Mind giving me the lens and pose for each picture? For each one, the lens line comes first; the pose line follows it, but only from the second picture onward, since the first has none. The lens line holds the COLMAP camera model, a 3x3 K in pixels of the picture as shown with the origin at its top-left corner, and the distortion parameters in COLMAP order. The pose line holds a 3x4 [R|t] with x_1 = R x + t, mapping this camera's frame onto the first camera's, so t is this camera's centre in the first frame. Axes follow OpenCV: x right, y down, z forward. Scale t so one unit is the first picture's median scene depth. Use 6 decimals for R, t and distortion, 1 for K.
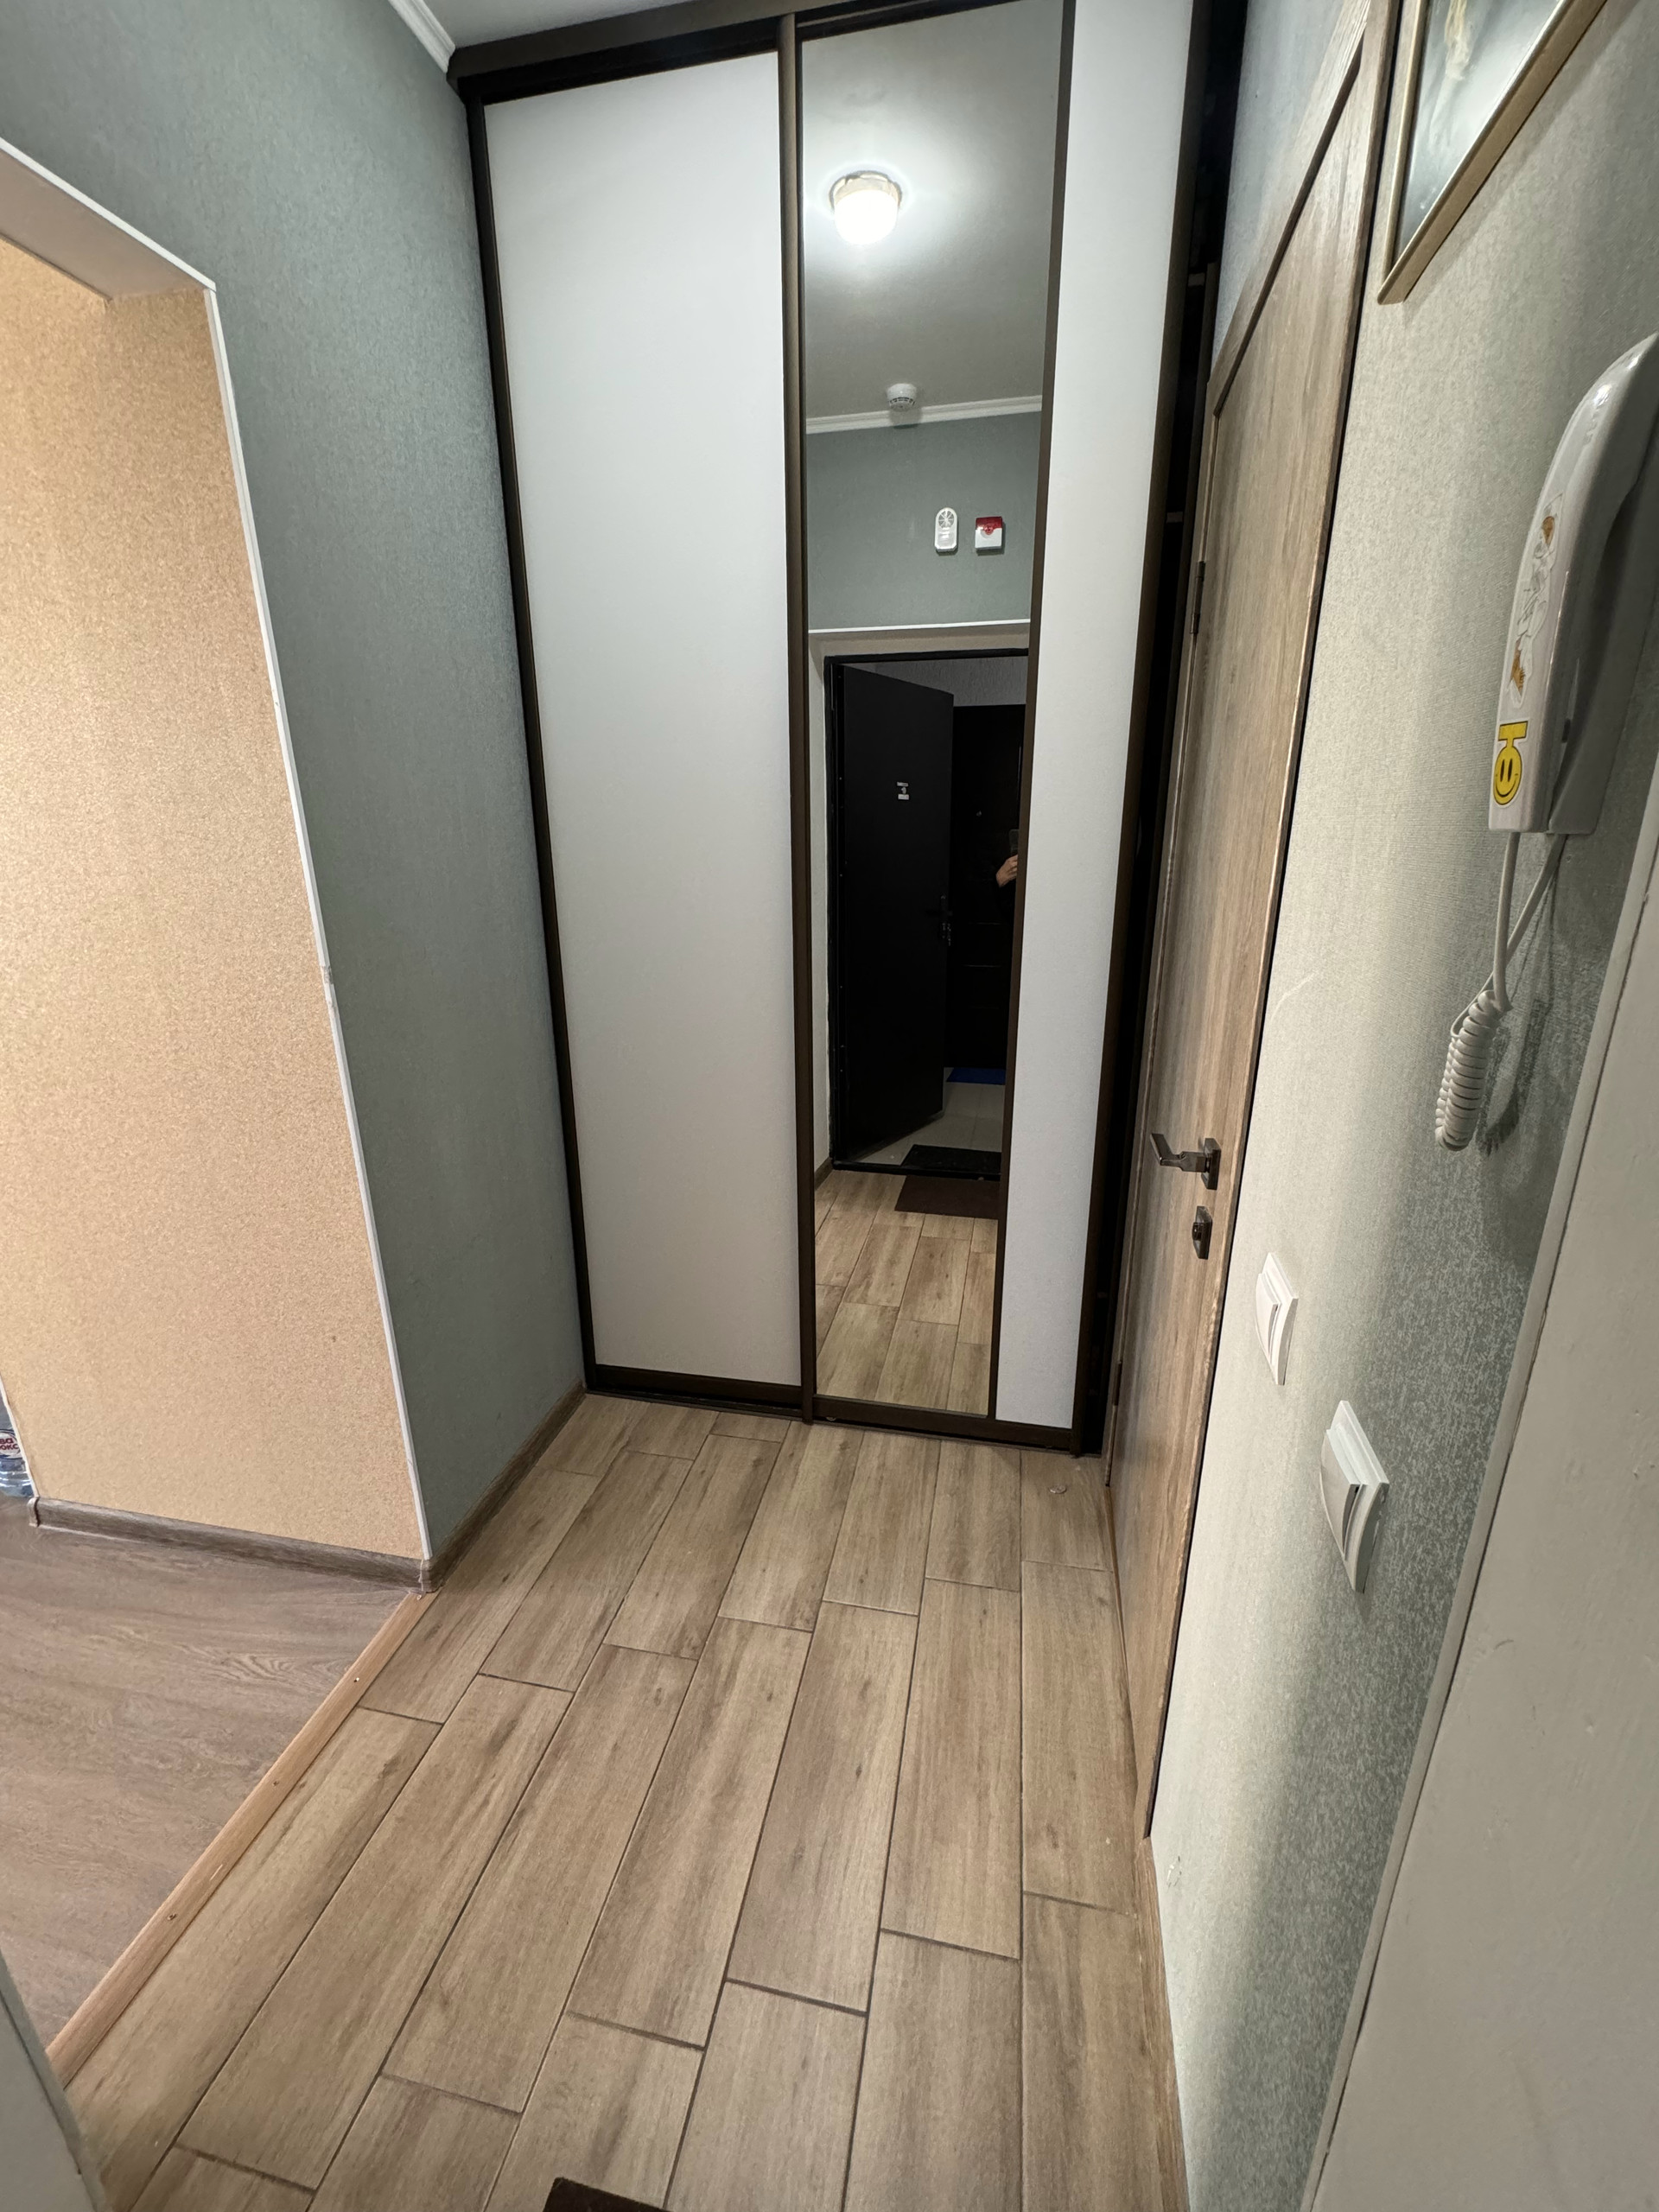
lens RADIAL K [[886.3, 0, 831.3], [0, 886.3, 1104.6], [0, 0, 1]] dist [-0.003650, 0.000720]
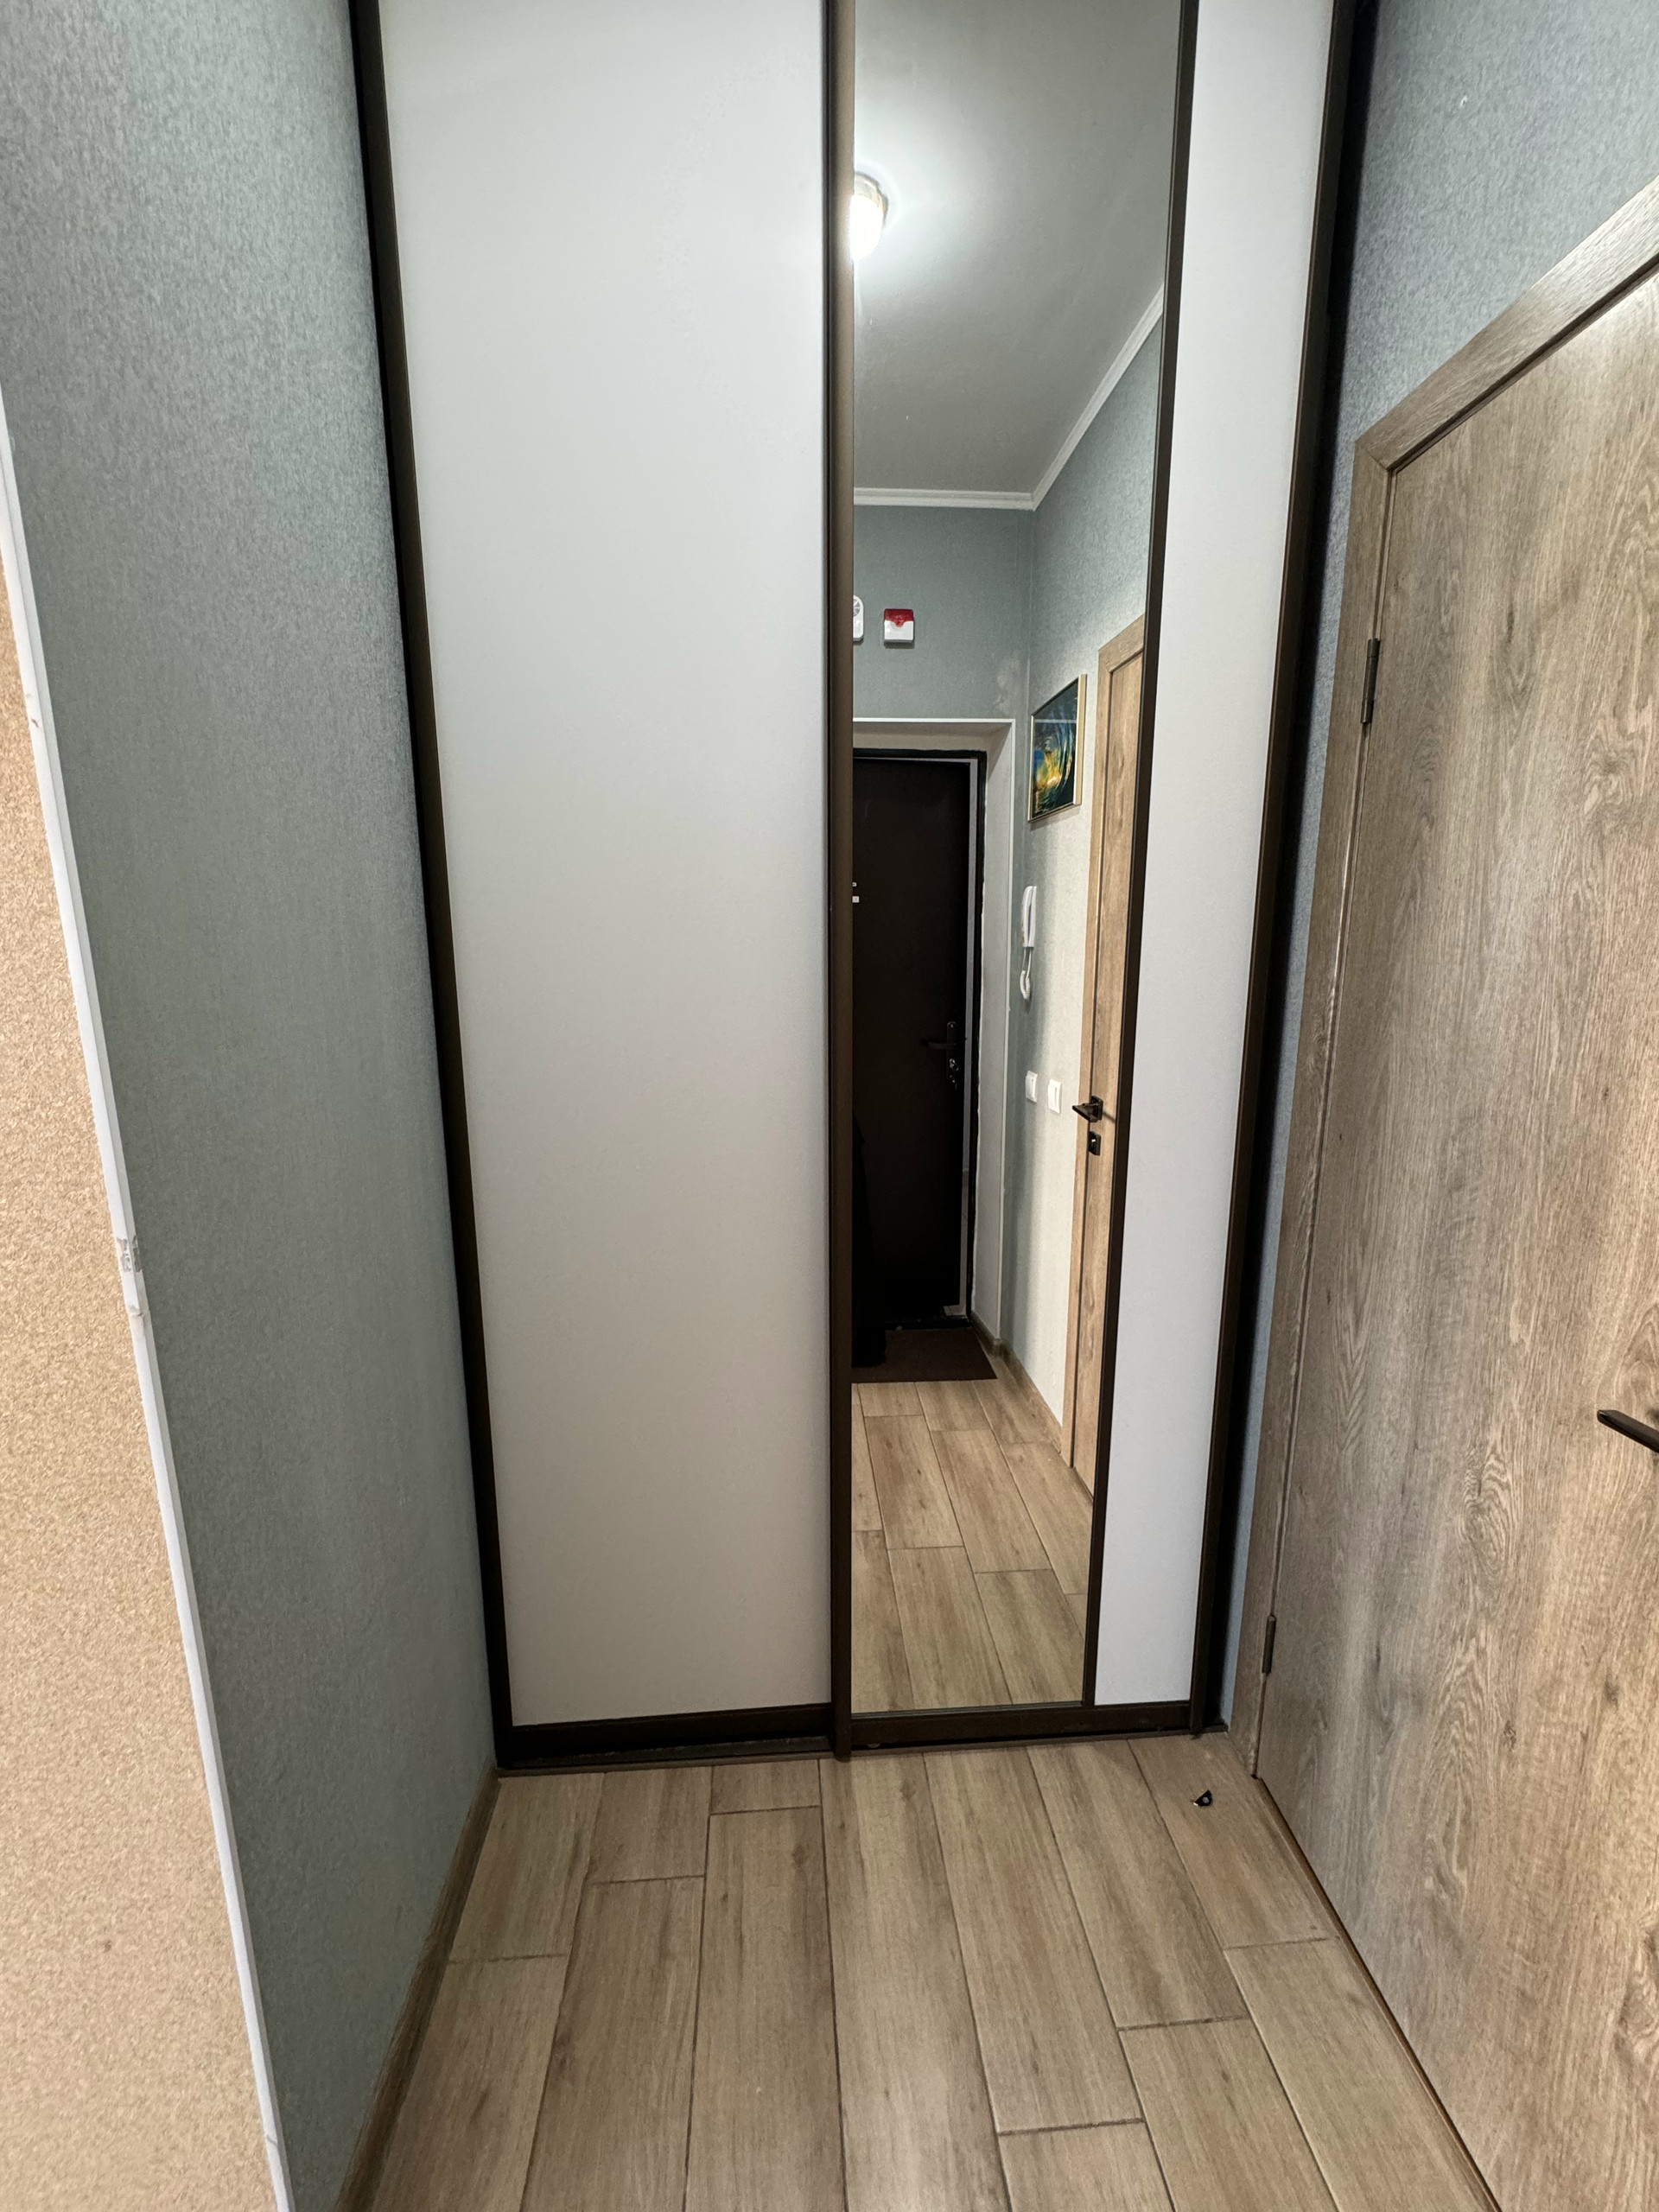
lens RADIAL K [[886.3, 0, 830.9], [0, 886.3, 1104.4], [0, 0, 1]] dist [-0.003650, 0.000720]
pose [[0.963464, -0.047927, 0.263514, -0.246961], [0.075797, 0.992430, -0.096629, -0.119226], [-0.256888, 0.113072, 0.959804, 0.320883]]
